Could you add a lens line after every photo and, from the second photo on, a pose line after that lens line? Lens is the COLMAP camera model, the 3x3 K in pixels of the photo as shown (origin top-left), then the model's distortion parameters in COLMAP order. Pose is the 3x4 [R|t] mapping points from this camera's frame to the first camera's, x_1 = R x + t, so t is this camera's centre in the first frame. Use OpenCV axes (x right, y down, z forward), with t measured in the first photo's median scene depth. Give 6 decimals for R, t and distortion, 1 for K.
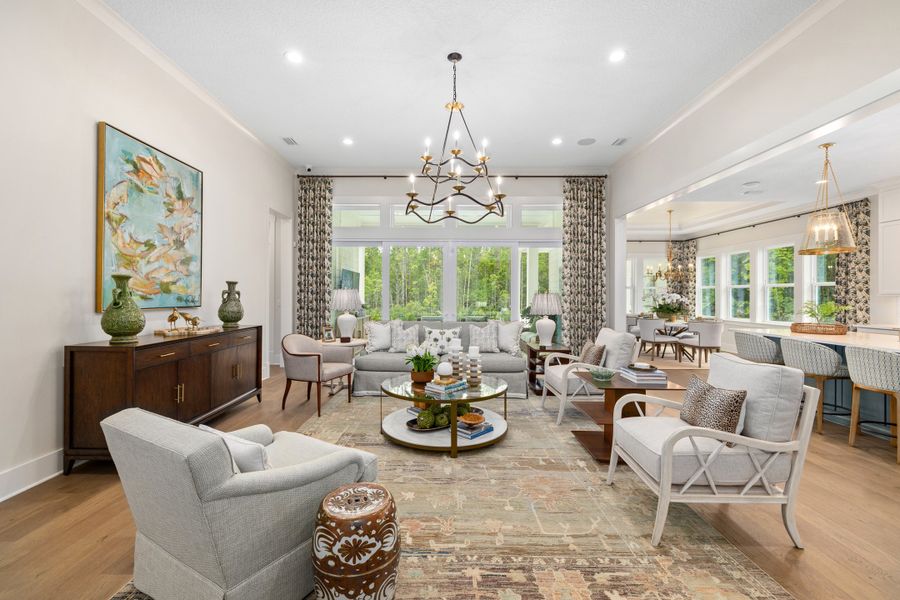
lens RADIAL K [[376.3, 0, 438.1], [0, 376.3, 294.1], [0, 0, 1]] dist [0.000013, 0.000001]
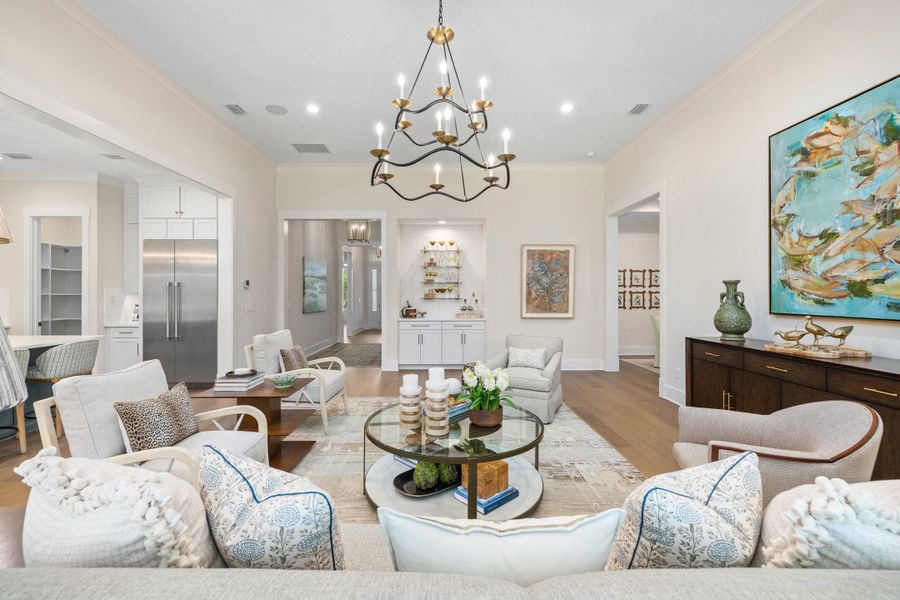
lens RADIAL K [[376.3, 0, 449.5], [0, 376.3, 295.0], [0, 0, 1]] dist [0.000013, 0.000001]
pose [[-0.998868, -0.002978, -0.047484, 0.059529], [-0.003077, 0.999993, 0.002004, -0.005429], [0.047478, 0.002148, -0.998870, 1.739294]]
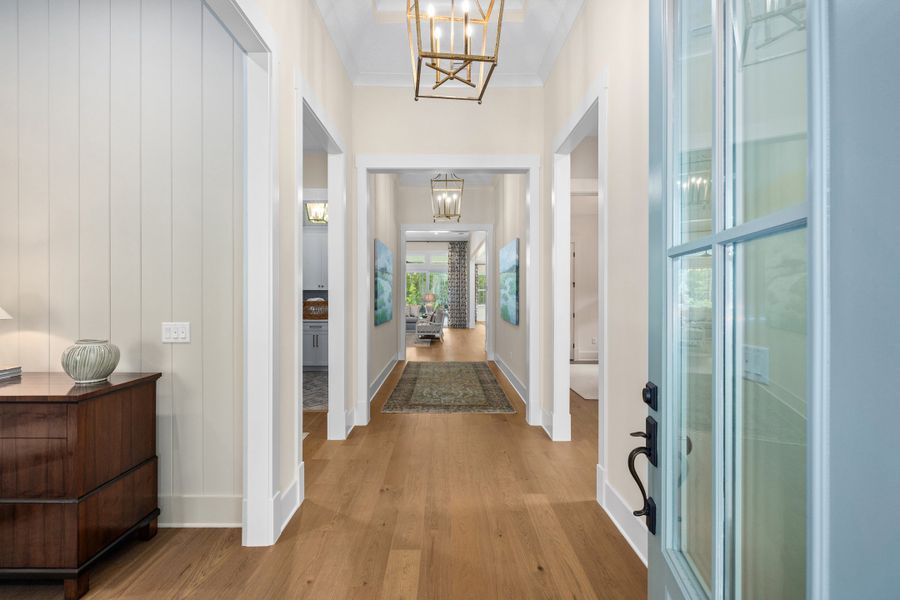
lens RADIAL K [[376.3, 0, 449.6], [0, 376.3, 296.7], [0, 0, 1]] dist [0.000013, 0.000001]
pose [[0.999406, -0.003070, 0.034324, 0.500394], [0.002907, 0.999984, 0.004806, 0.005780], [-0.034338, -0.004703, 0.999399, -2.310267]]
